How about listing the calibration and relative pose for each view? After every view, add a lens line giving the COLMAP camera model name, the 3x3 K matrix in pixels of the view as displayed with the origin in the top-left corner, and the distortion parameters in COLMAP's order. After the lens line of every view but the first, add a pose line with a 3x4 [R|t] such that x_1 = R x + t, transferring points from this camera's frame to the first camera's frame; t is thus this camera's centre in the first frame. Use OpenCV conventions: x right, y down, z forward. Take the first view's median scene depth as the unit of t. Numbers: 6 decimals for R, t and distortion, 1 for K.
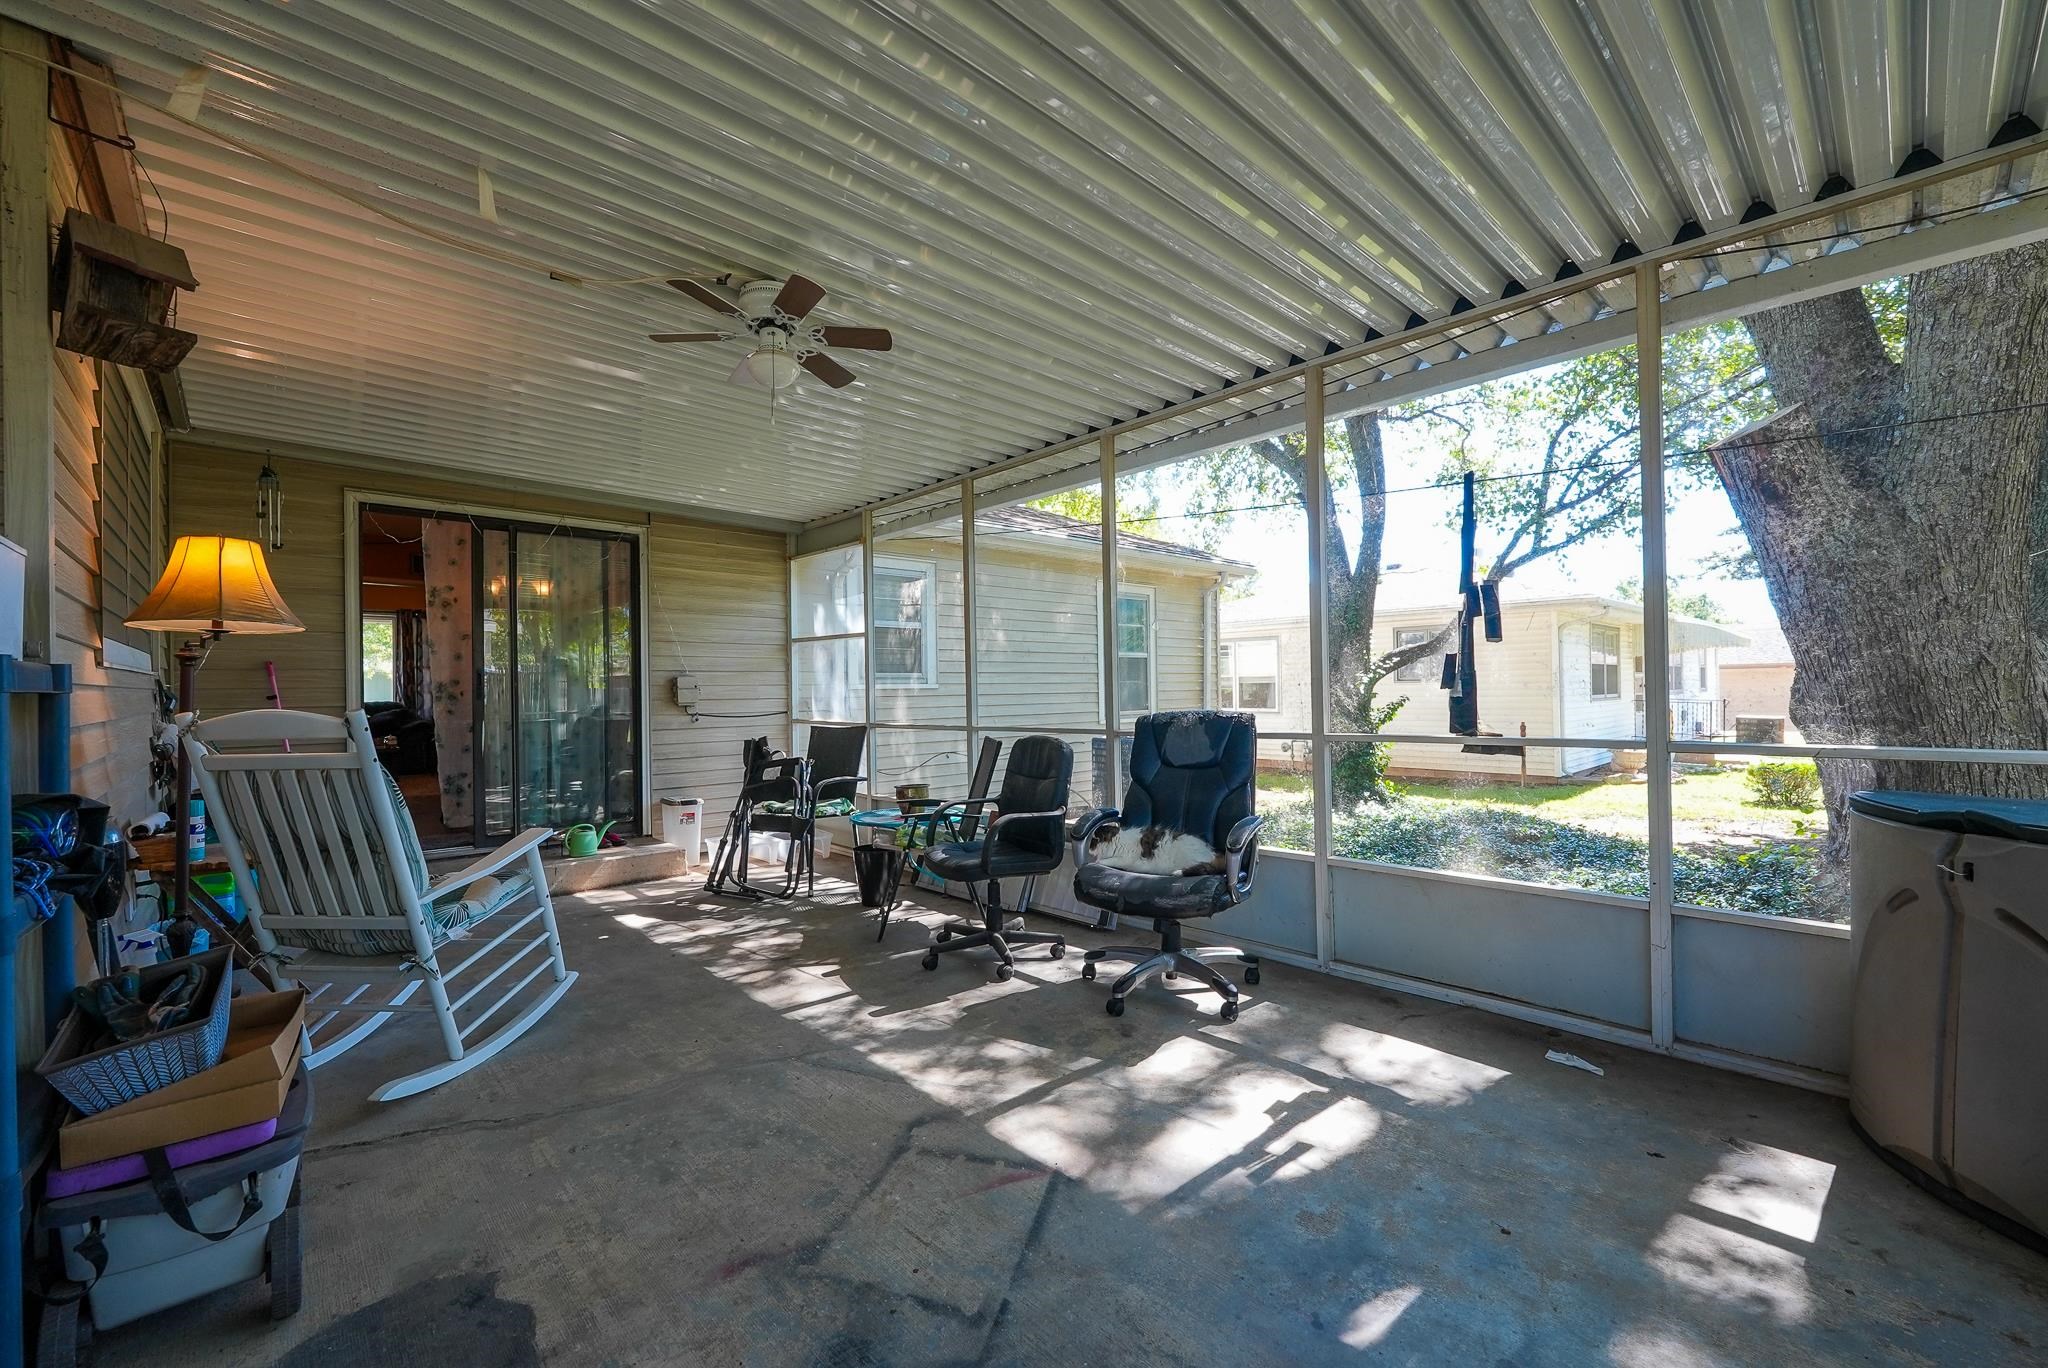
lens RADIAL K [[833.0, 0, 1033.3], [0, 833.0, 682.3], [0, 0, 1]] dist [-0.009760, 0.000001]
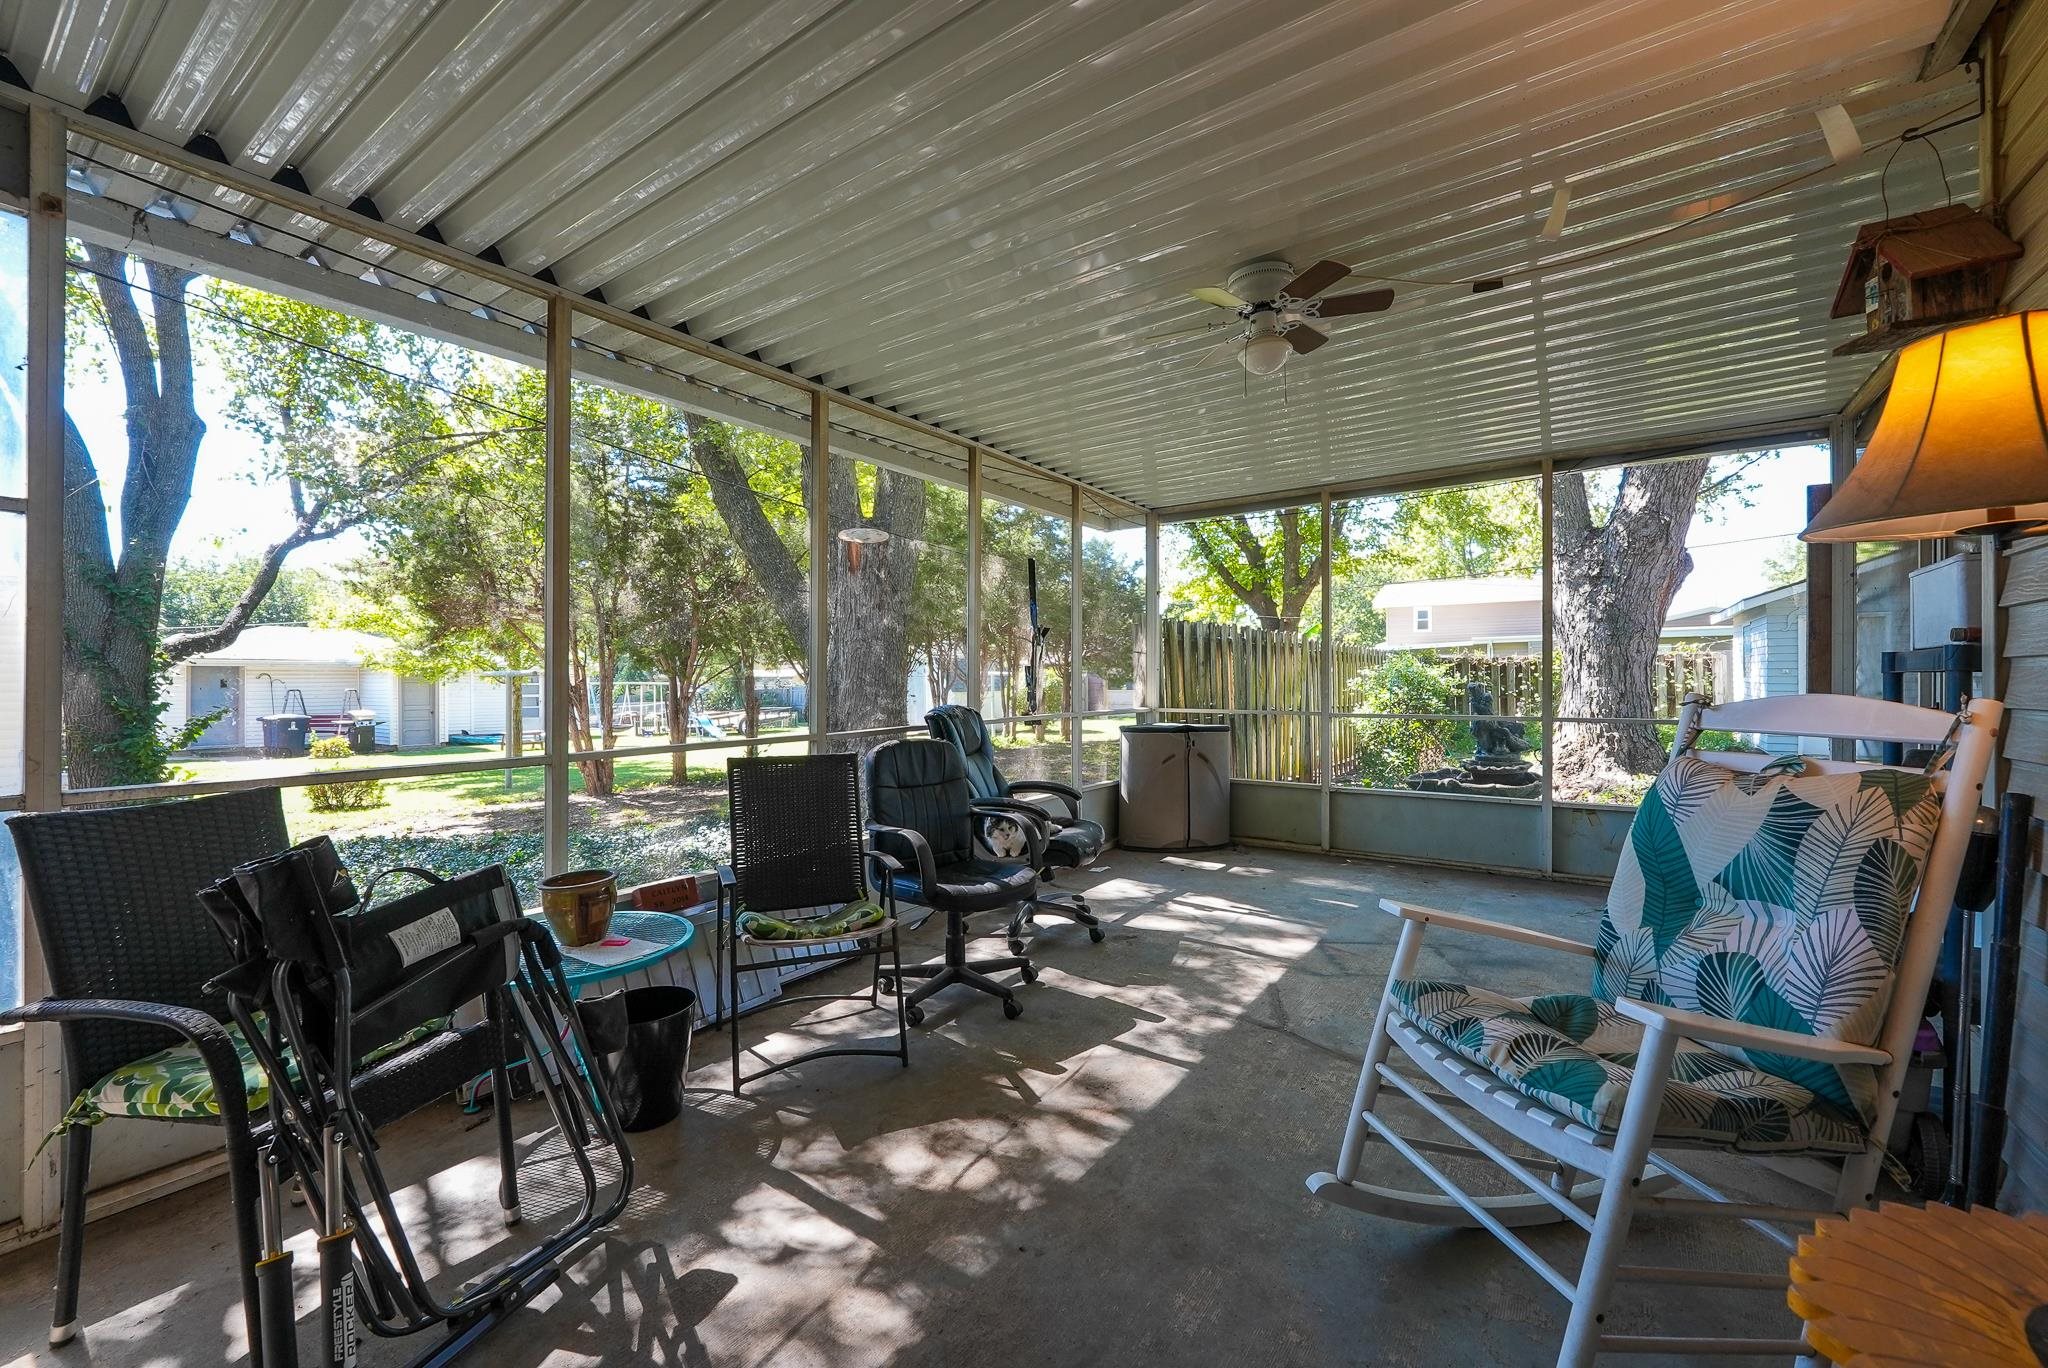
lens RADIAL K [[833.0, 0, 1026.2], [0, 833.0, 691.2], [0, 0, 1]] dist [-0.009760, 0.000001]
pose [[-0.220753, 0.012376, 0.975251, -1.004265], [0.012921, 0.999869, -0.009763, 0.034132], [-0.975244, 0.010446, -0.220884, 1.260745]]
